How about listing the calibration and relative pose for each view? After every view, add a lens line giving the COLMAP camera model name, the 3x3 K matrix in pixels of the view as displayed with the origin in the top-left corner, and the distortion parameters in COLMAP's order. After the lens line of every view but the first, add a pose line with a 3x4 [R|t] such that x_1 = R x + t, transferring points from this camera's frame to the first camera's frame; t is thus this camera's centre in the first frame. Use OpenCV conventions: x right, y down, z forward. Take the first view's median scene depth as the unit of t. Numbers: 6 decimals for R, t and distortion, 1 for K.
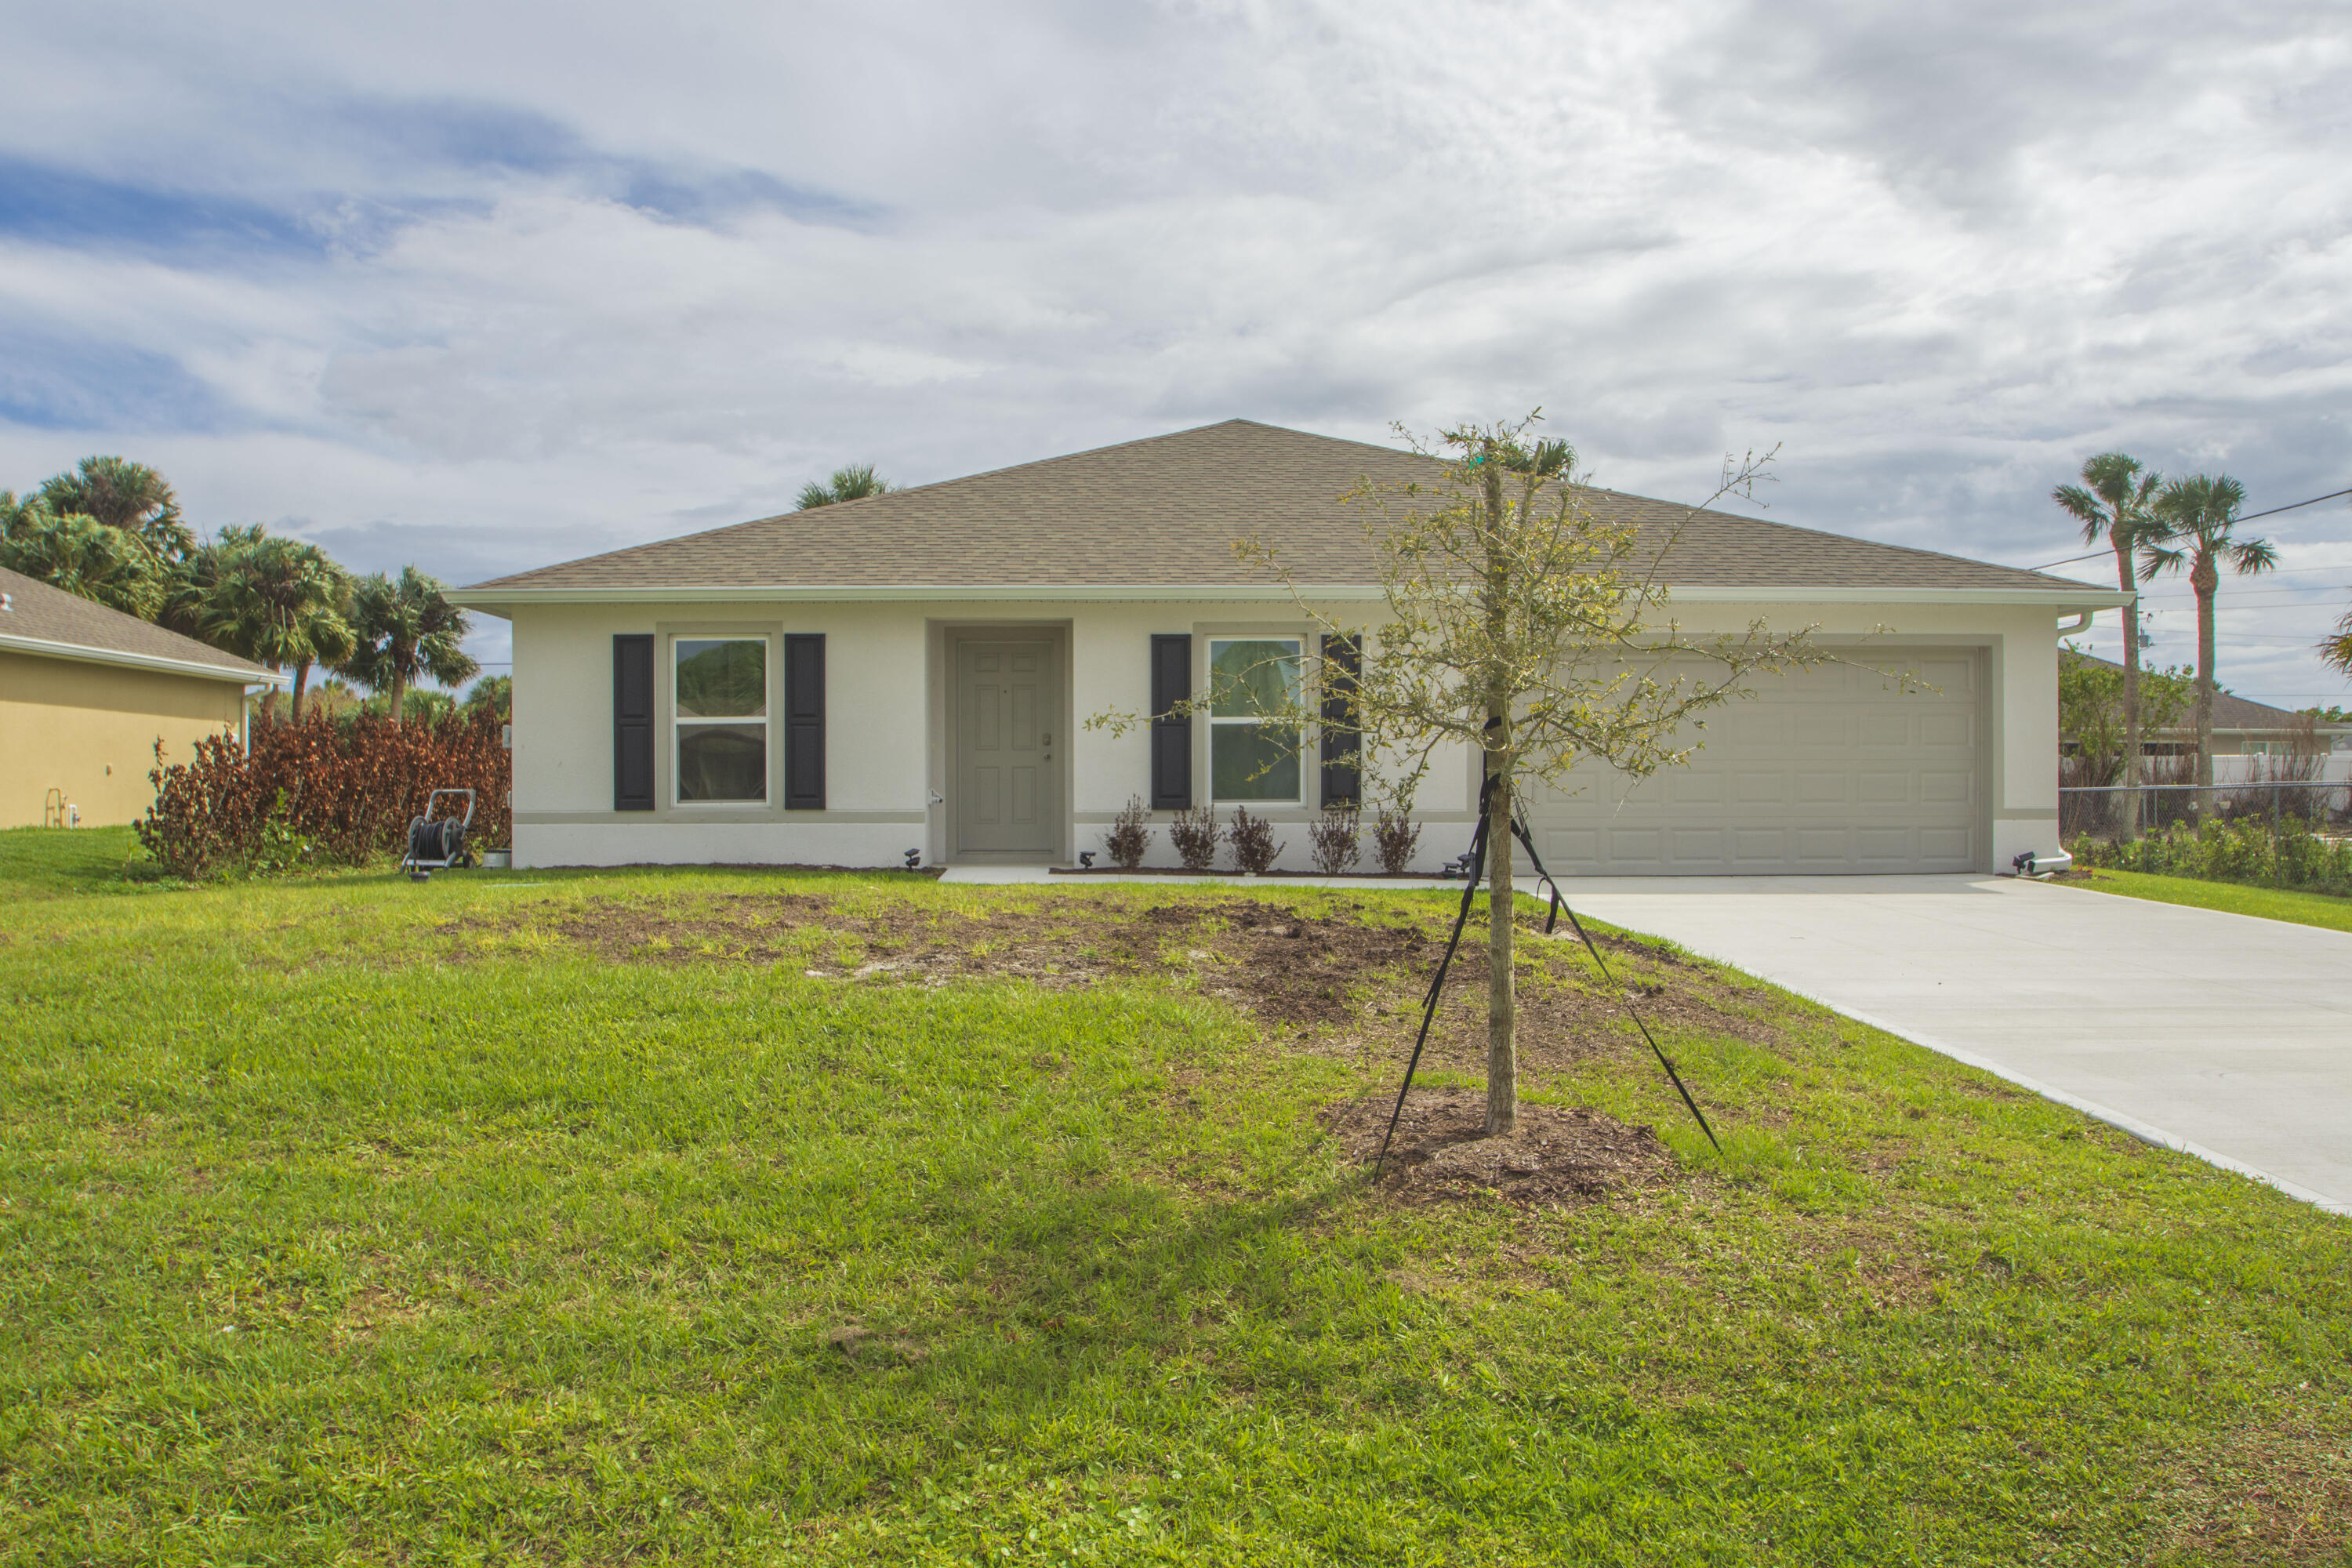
lens RADIAL K [[1745.2, 0, 1176.0], [0, 1745.2, 784.0], [0, 0, 1]] dist [-0.044512, -0.001774]
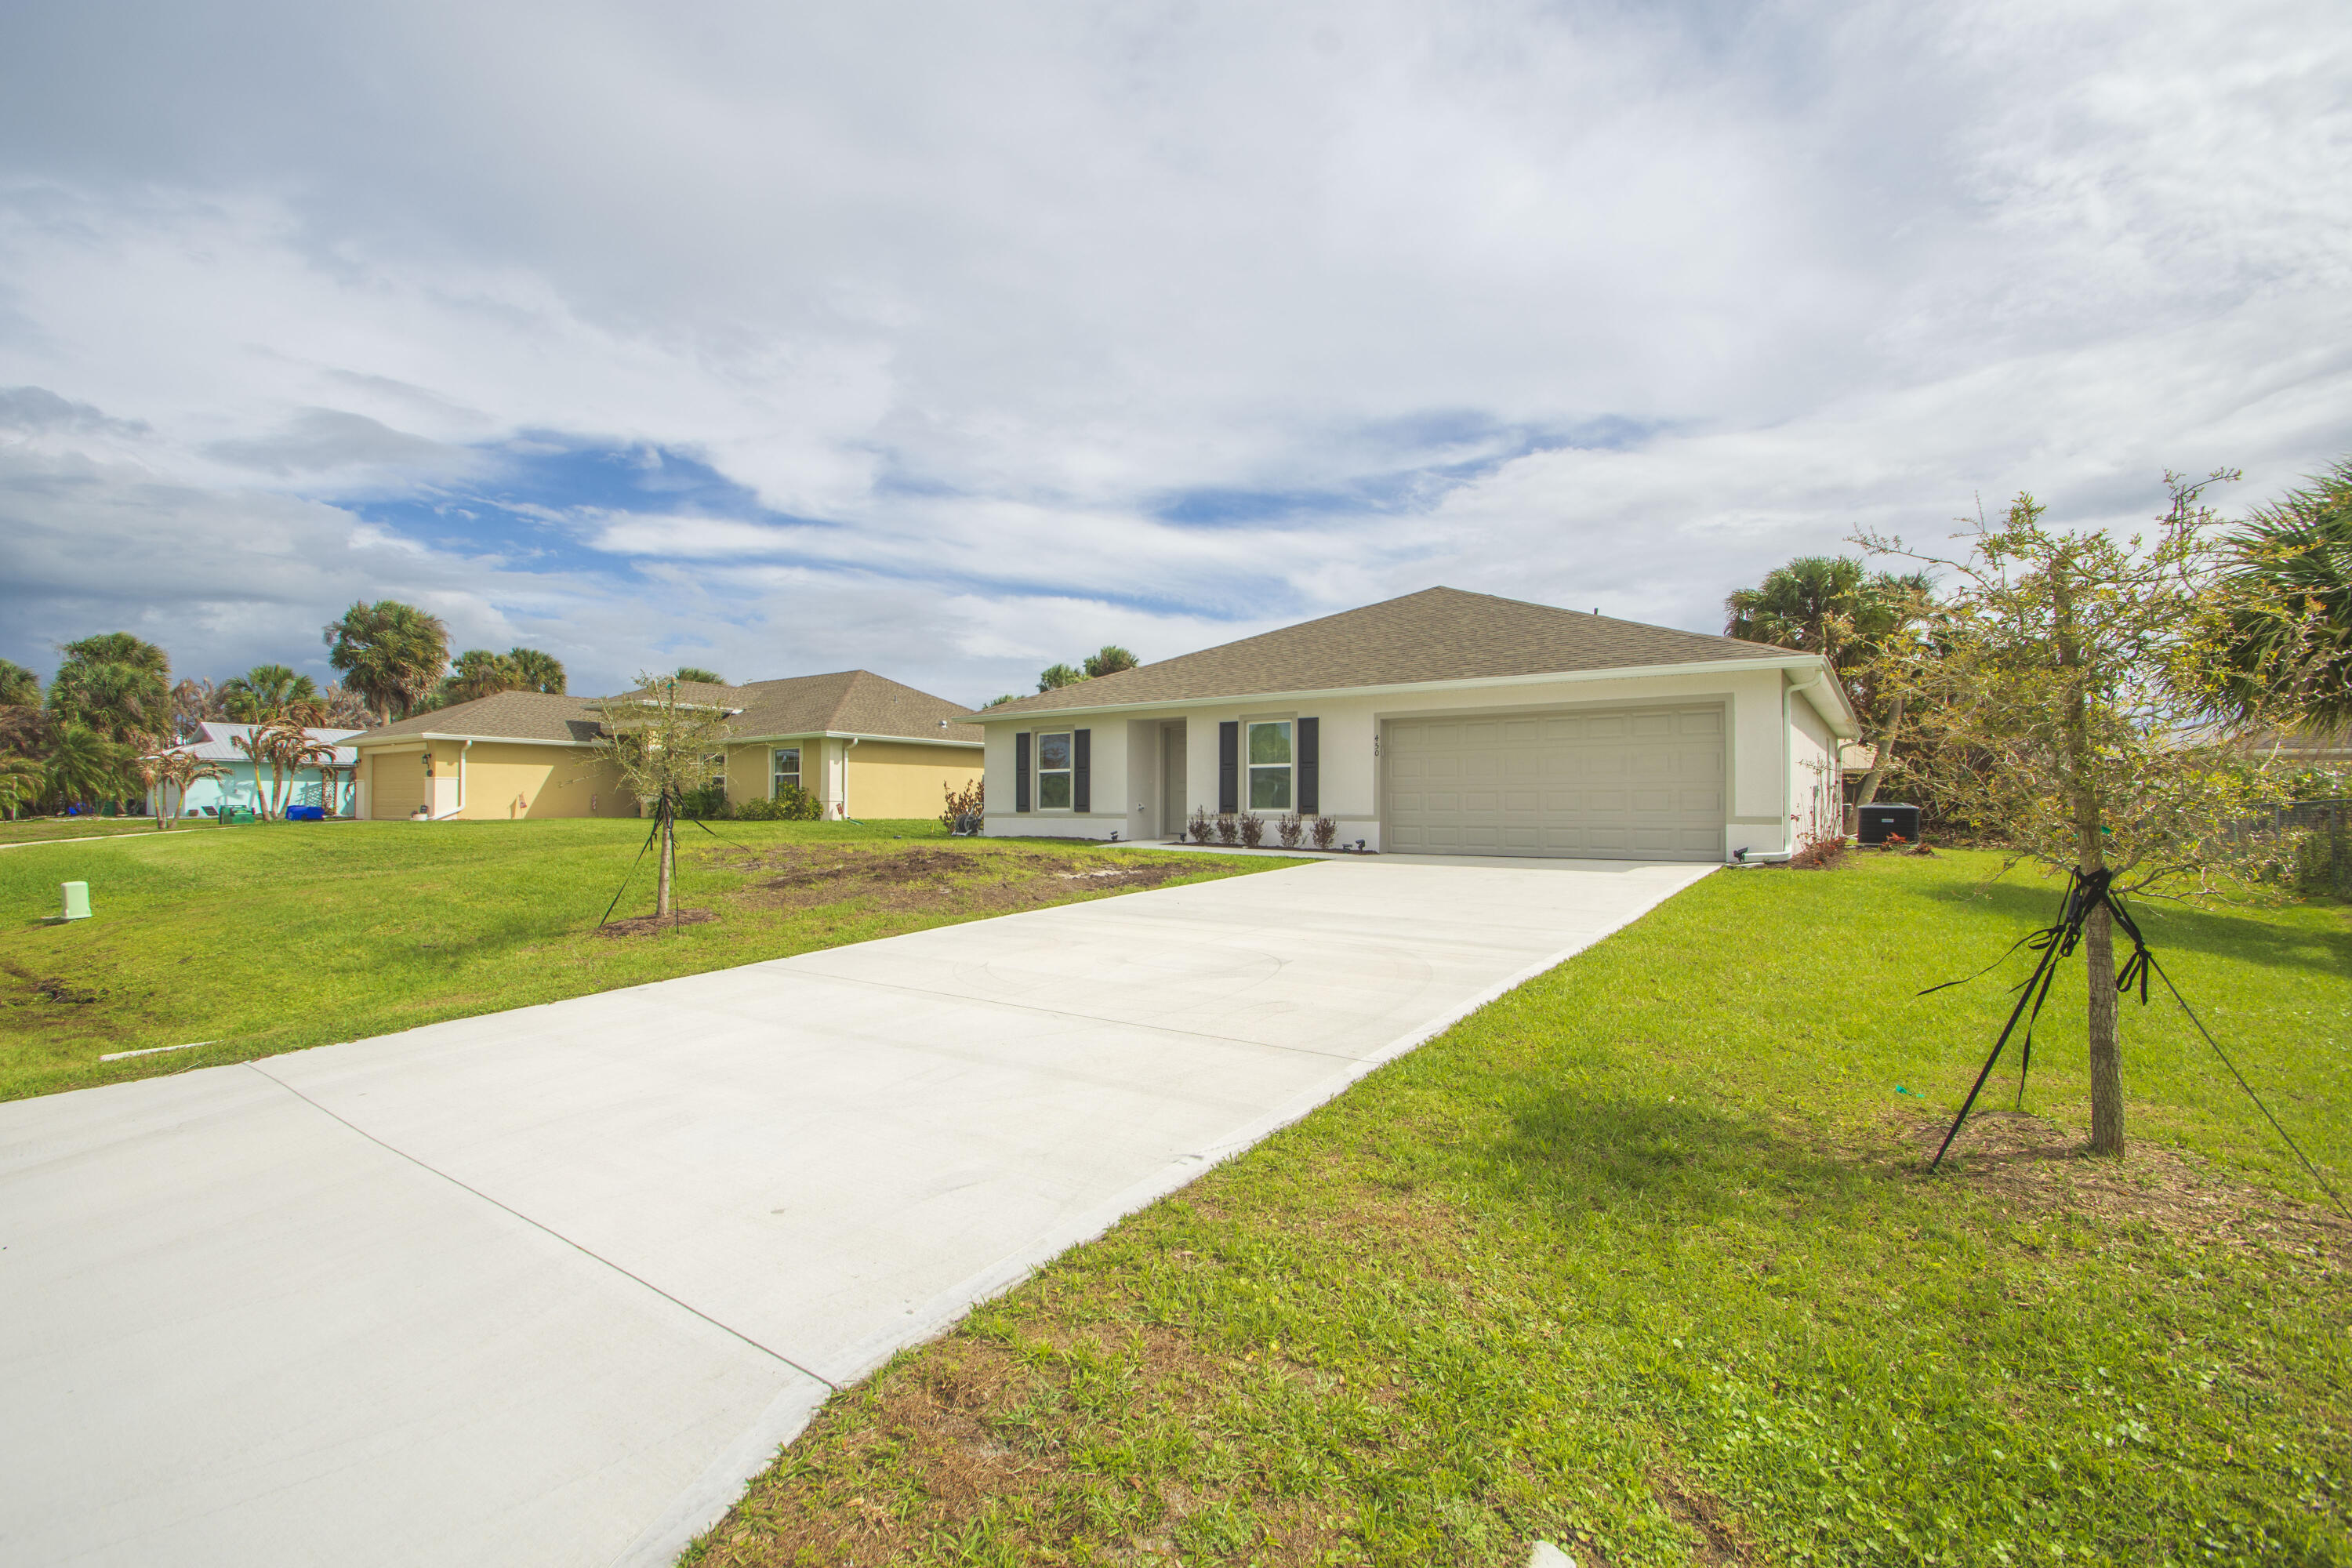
lens RADIAL K [[1027.9, 0, 1163.4], [0, 1027.9, 791.0], [0, 0, 1]] dist [0.010472, -0.013031]
pose [[0.801180, -0.006525, -0.598388, 0.616007], [0.000477, 0.999947, -0.010265, 0.002073], [0.598423, 0.007939, 0.801141, 0.049552]]
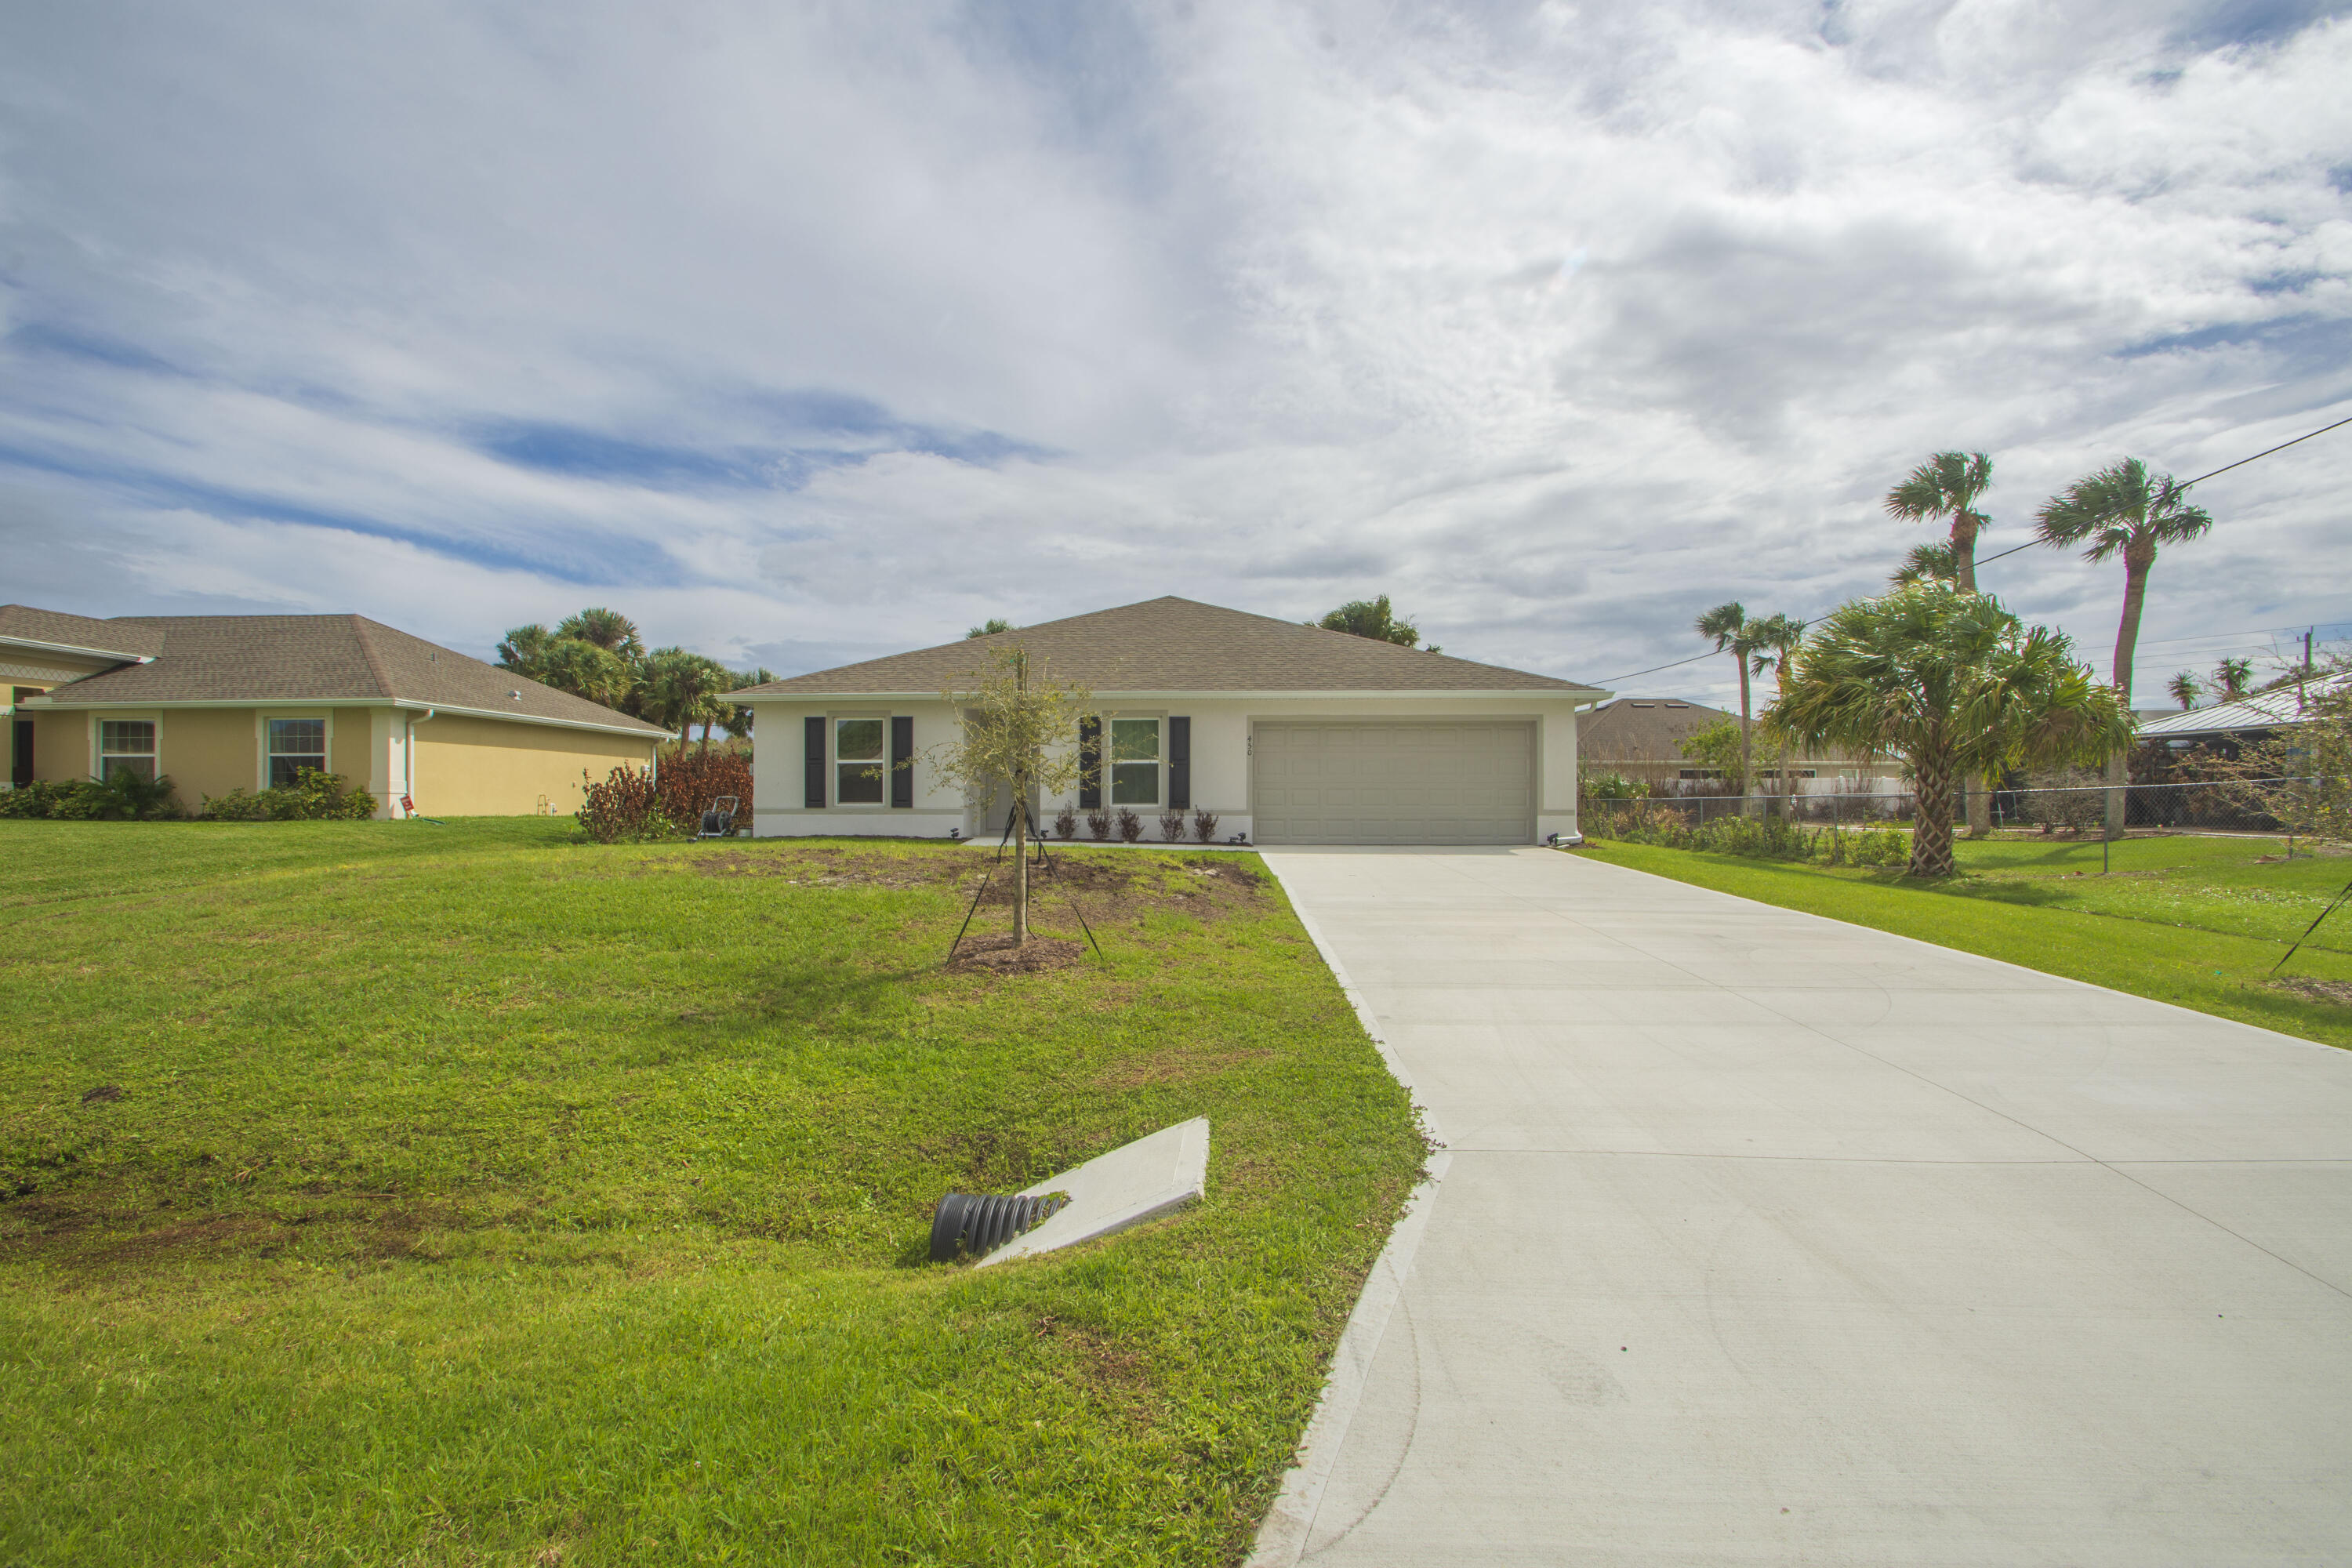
lens RADIAL K [[1027.9, 0, 1163.4], [0, 1027.9, 791.0], [0, 0, 1]] dist [0.010472, -0.013031]
pose [[0.997434, 0.002773, -0.071540, 0.157428], [-0.002856, 0.999995, -0.001048, -0.003250], [0.071537, 0.001250, 0.997437, -0.119357]]
